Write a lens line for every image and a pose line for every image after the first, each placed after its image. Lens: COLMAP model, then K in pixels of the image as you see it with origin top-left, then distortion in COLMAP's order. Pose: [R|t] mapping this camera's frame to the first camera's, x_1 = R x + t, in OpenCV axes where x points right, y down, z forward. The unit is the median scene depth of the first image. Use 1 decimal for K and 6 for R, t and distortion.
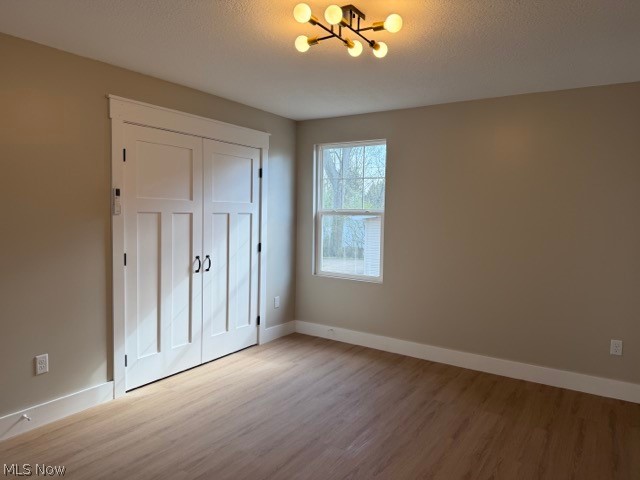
lens RADIAL K [[454.3, 0, 320.3], [0, 454.3, 239.6], [0, 0, 1]] dist [0.008105, -0.004921]
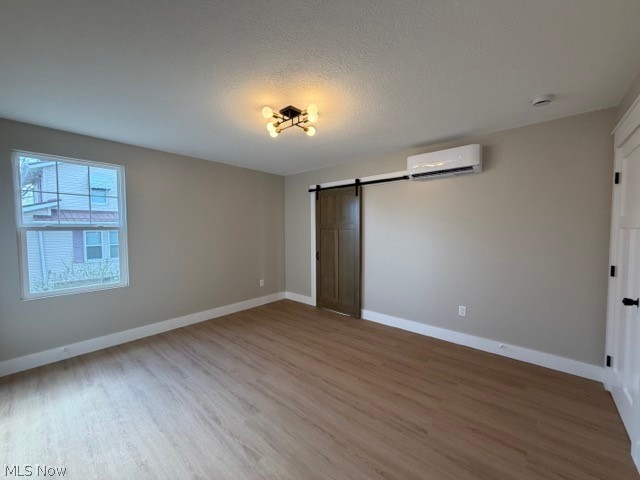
lens RADIAL K [[258.1, 0, 318.4], [0, 258.1, 240.2], [0, 0, 1]] dist [0.000733, 0.000015]
pose [[0.124954, -0.063621, 0.990121, -0.557550], [0.077043, 0.995551, 0.054247, -0.025815], [-0.989167, 0.069503, 0.129300, 0.481676]]
